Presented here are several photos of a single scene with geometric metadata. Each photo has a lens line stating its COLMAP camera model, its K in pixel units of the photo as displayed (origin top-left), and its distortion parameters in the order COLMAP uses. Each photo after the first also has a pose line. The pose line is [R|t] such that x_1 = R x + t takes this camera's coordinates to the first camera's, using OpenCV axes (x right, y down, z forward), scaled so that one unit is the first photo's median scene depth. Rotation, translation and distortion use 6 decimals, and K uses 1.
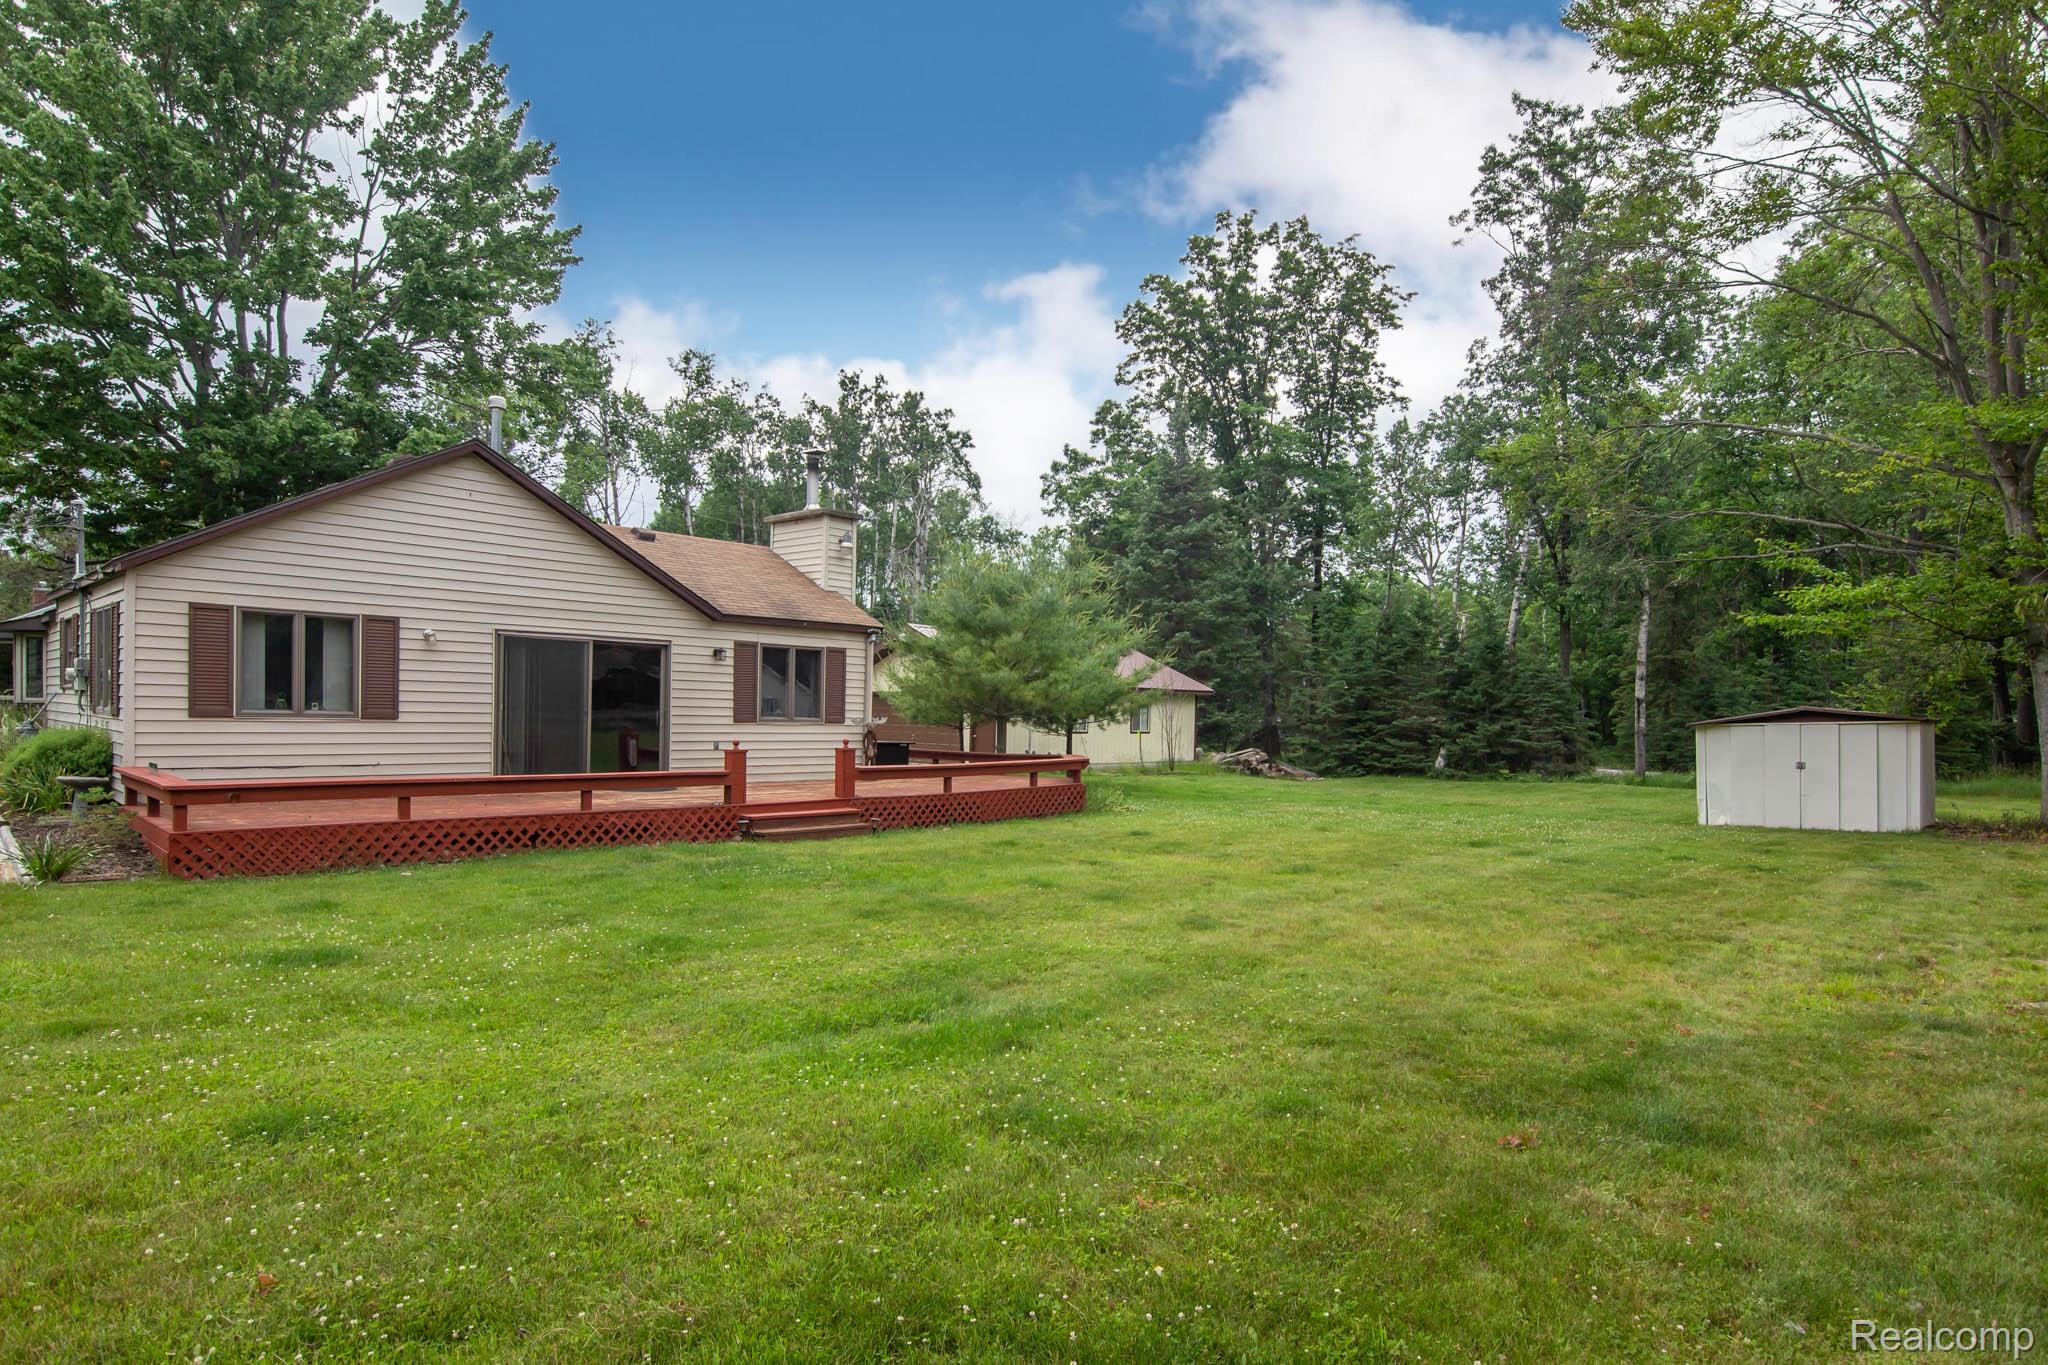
lens RADIAL K [[1081.8, 0, 1024.0], [0, 1081.8, 682.5], [0, 0, 1]] dist [-0.021207, -0.000923]
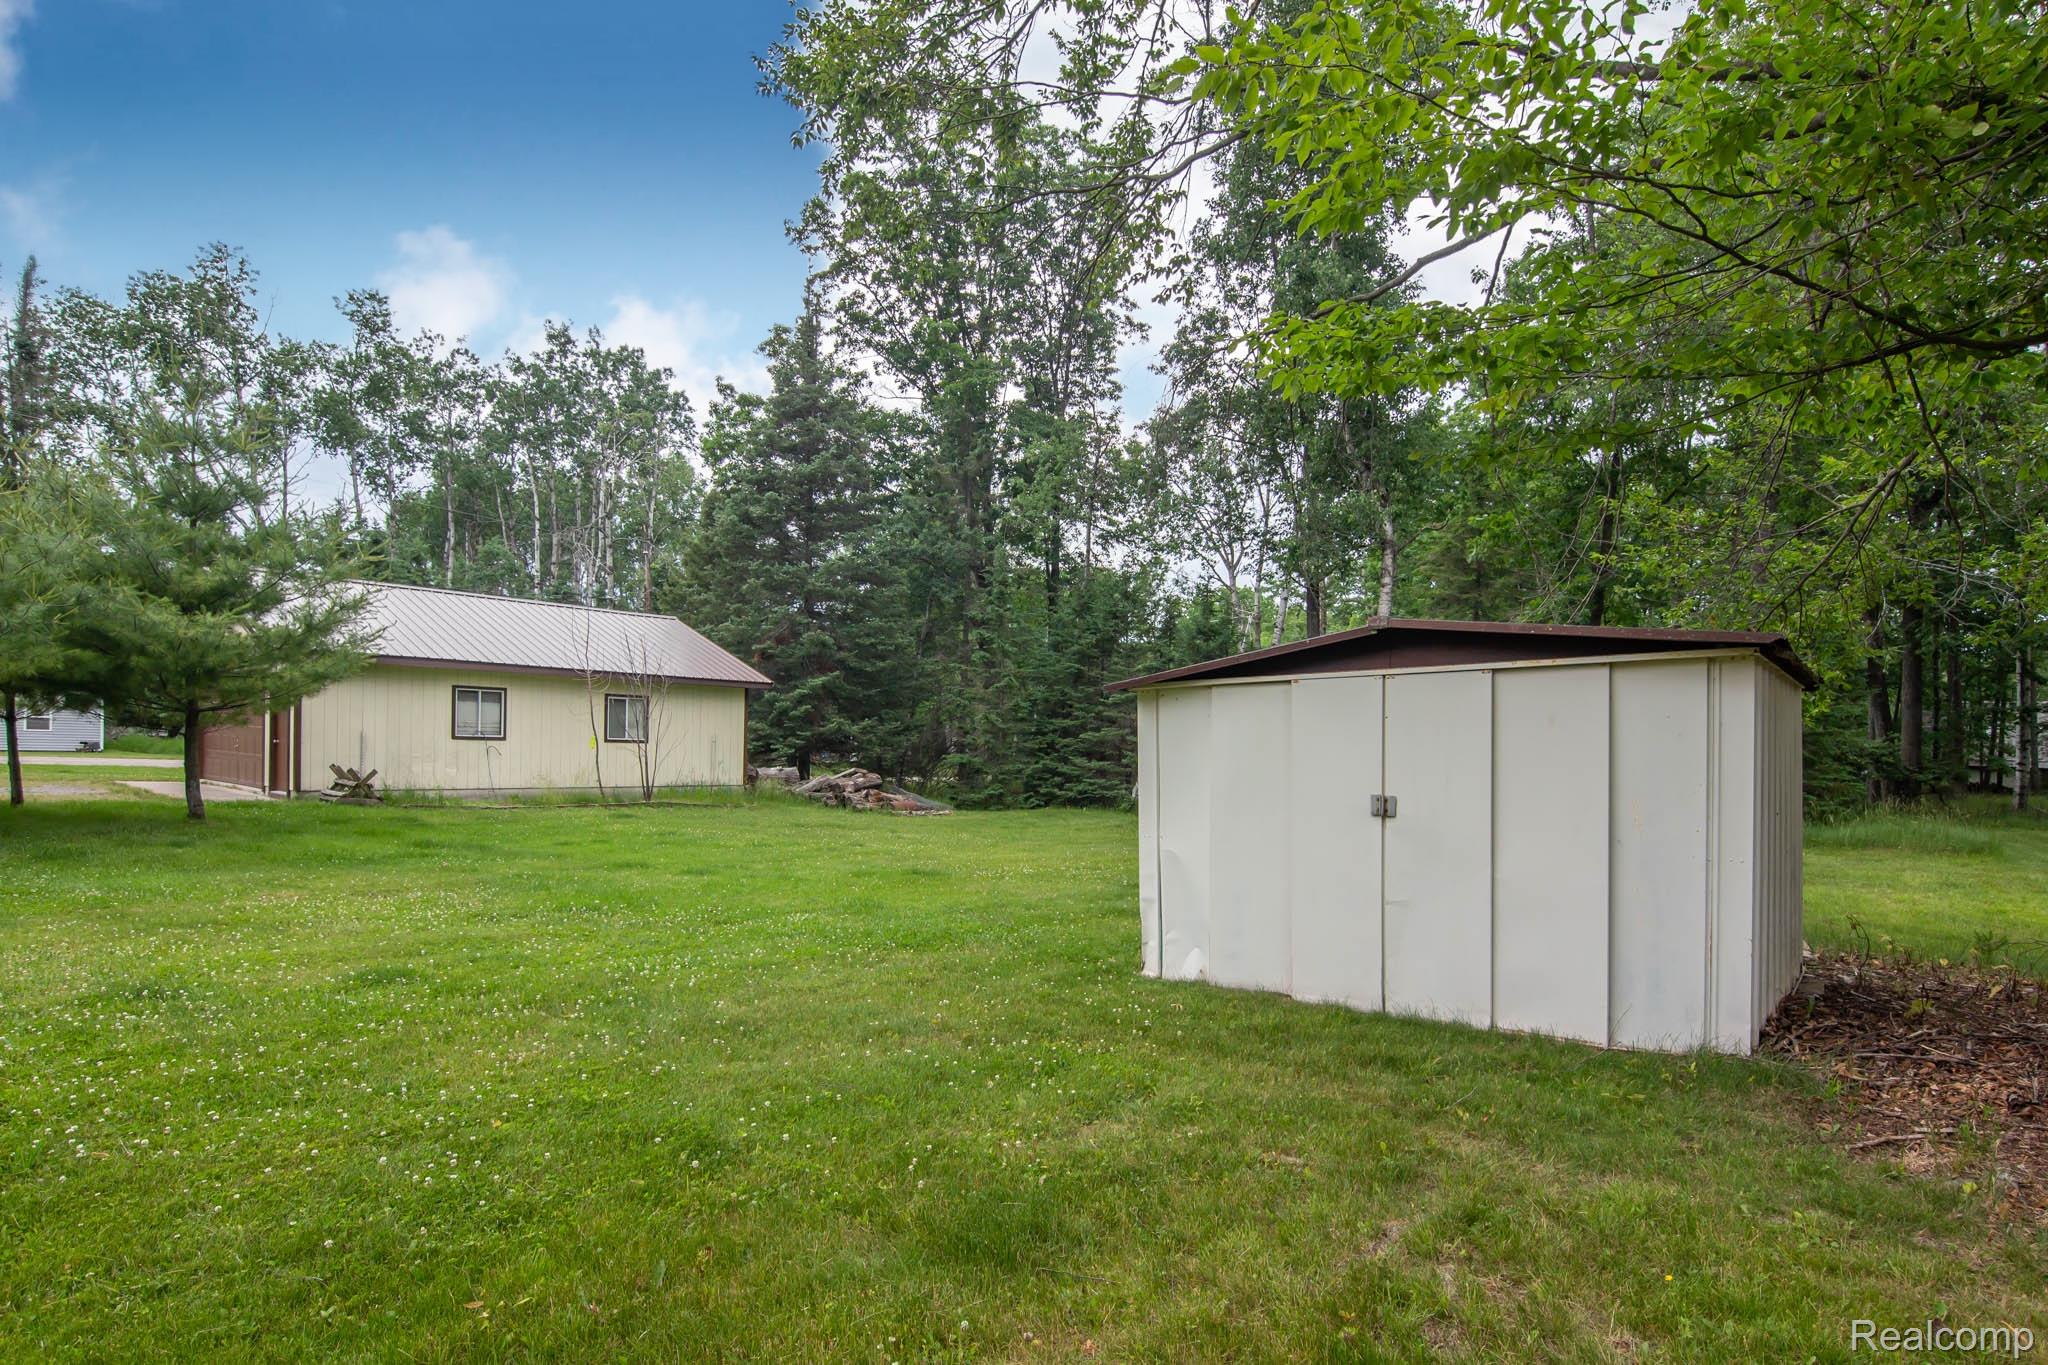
lens RADIAL K [[1034.9, 0, 1024.3], [0, 1034.9, 717.7], [0, 0, 1]] dist [-0.014564, 0.000220]
pose [[0.997542, 0.007126, 0.069711, 0.255212], [-0.007432, 0.999964, 0.004129, 0.022693], [-0.069679, -0.004637, 0.997559, 0.301820]]
